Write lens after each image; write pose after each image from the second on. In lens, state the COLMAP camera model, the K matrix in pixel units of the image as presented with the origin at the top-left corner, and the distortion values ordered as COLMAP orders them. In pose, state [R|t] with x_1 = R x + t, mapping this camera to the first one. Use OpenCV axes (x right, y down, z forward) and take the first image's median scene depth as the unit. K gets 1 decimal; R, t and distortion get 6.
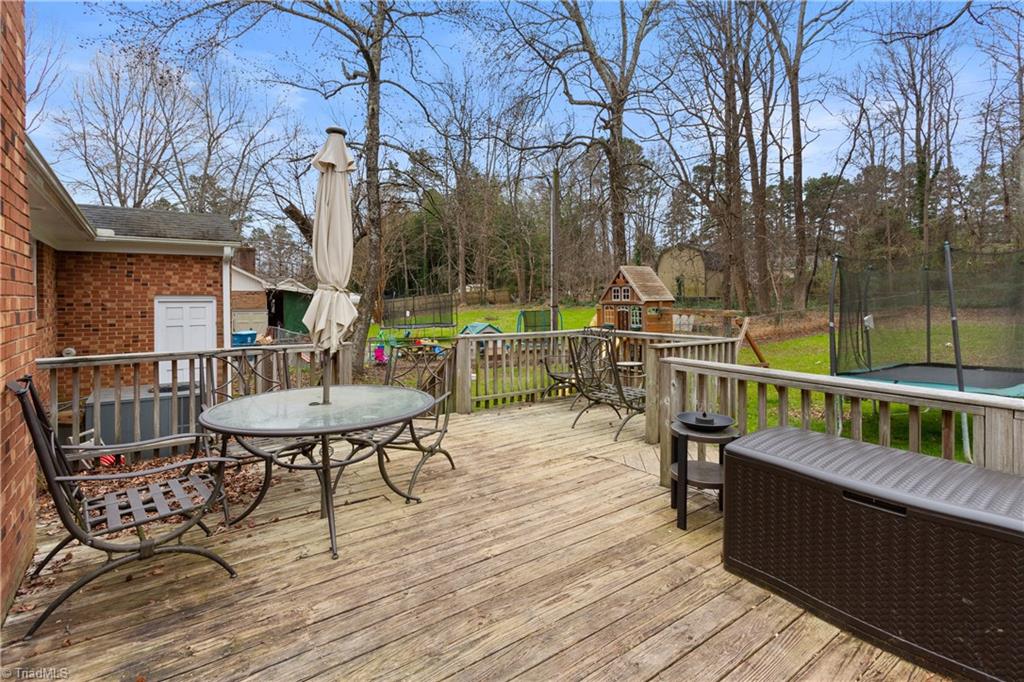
lens RADIAL K [[501.5, 0, 502.2], [0, 501.5, 299.5], [0, 0, 1]] dist [0.006311, -0.000110]
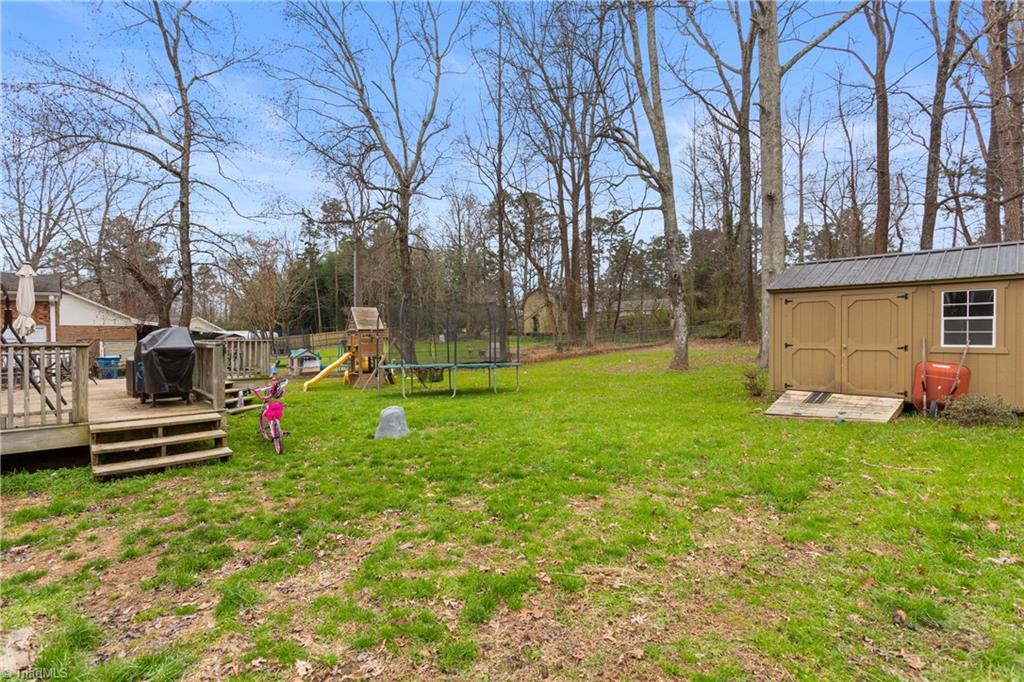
lens RADIAL K [[501.5, 0, 515.6], [0, 501.5, 342.8], [0, 0, 1]] dist [0.006311, -0.000110]
pose [[0.994782, -0.004957, 0.101906, 0.198495], [0.004344, 0.999971, 0.006238, 0.012093], [-0.101934, -0.005763, 0.994774, -0.203291]]
